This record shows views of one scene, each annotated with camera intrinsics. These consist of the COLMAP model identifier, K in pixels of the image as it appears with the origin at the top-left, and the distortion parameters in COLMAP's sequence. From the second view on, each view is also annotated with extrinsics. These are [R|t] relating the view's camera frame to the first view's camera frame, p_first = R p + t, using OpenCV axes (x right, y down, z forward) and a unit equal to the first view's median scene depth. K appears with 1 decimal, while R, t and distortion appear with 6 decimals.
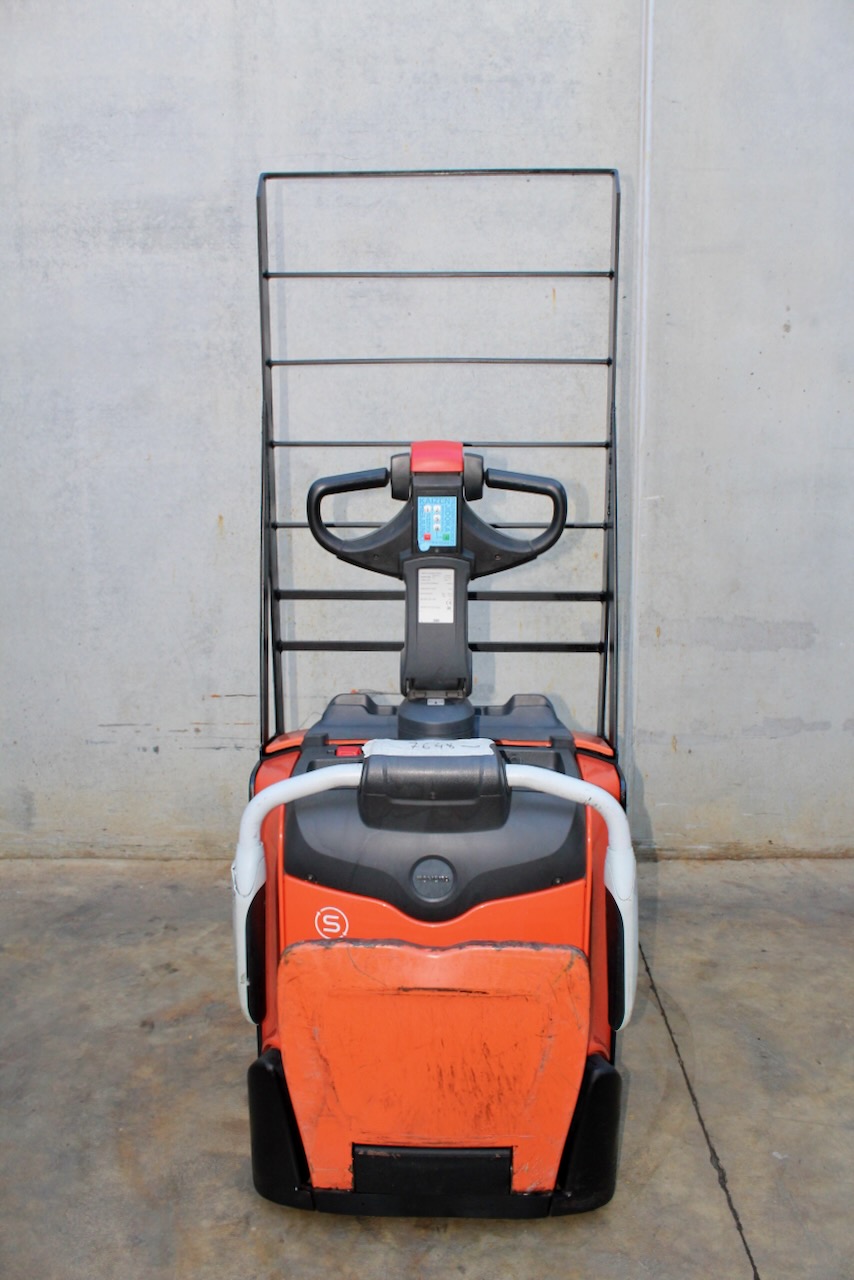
lens RADIAL K [[1045.7, 0, 427.0], [0, 1045.7, 640.0], [0, 0, 1]] dist [-0.166868, 0.150458]
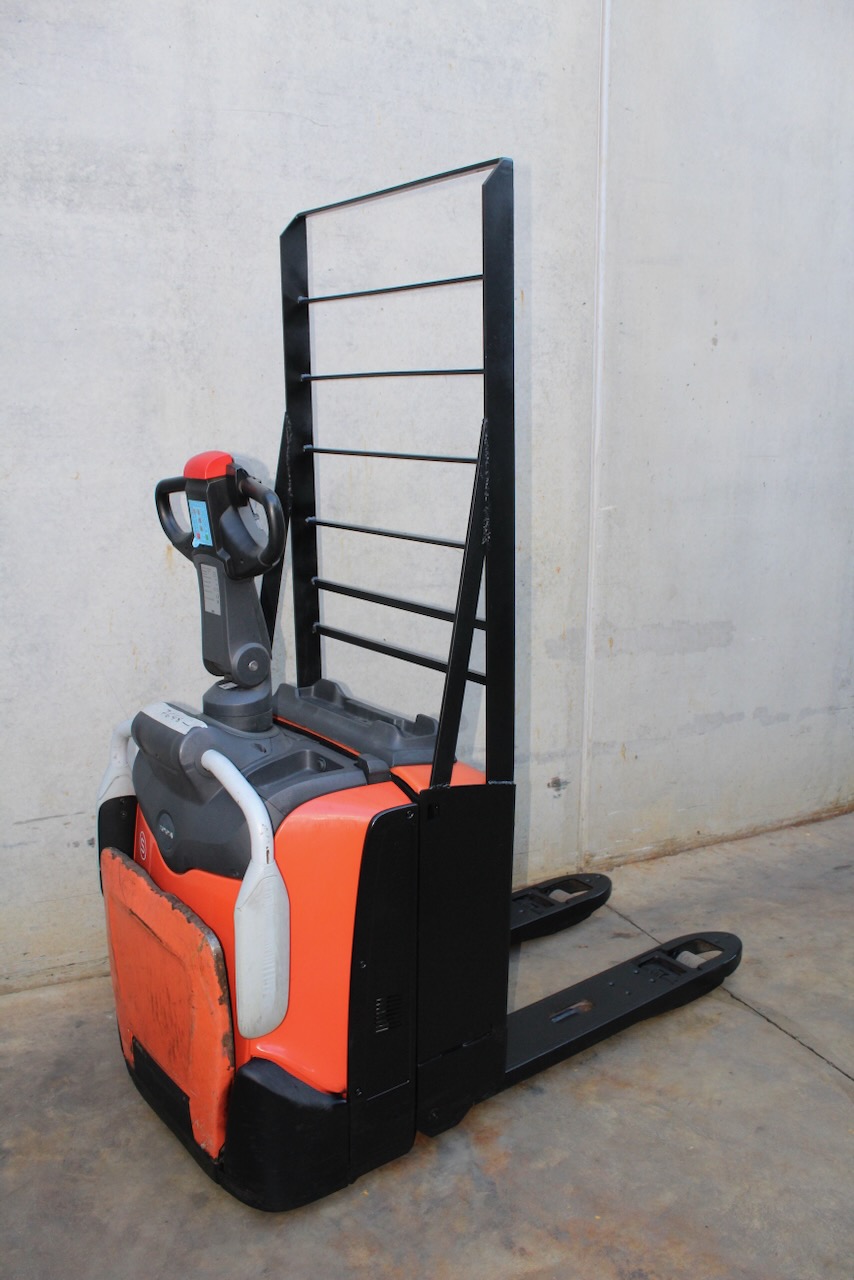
lens RADIAL K [[1045.7, 0, 427.0], [0, 1045.7, 640.0], [0, 0, 1]] dist [-0.166868, 0.150458]
pose [[0.895968, -0.083126, 0.436269, -0.389536], [0.078578, 0.996501, 0.028495, -0.055301], [-0.437111, 0.008750, 0.899365, 0.189402]]
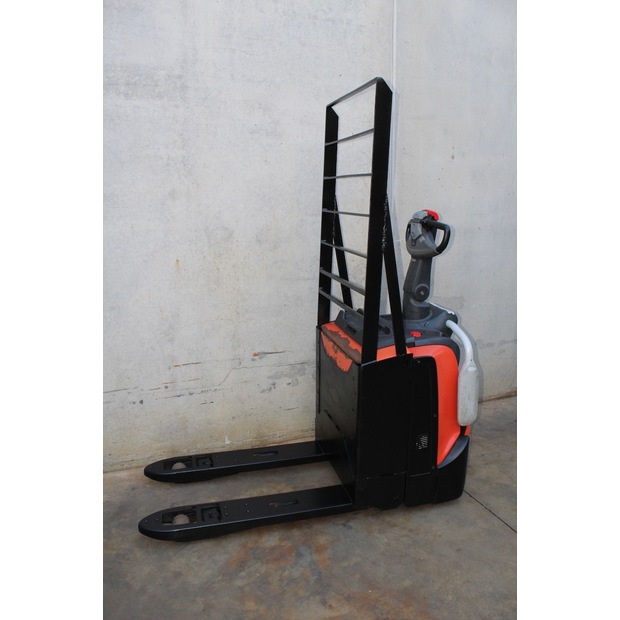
lens RADIAL K [[507.4, 0, 310.0], [0, 507.4, 310.0], [0, 0, 1]] dist [-0.173143, 0.158770]
pose [[0.922075, -0.083062, 0.377993, -0.324711], [0.077882, 0.996541, 0.028998, -0.046624], [-0.379094, 0.002700, 0.925354, 0.170755]]
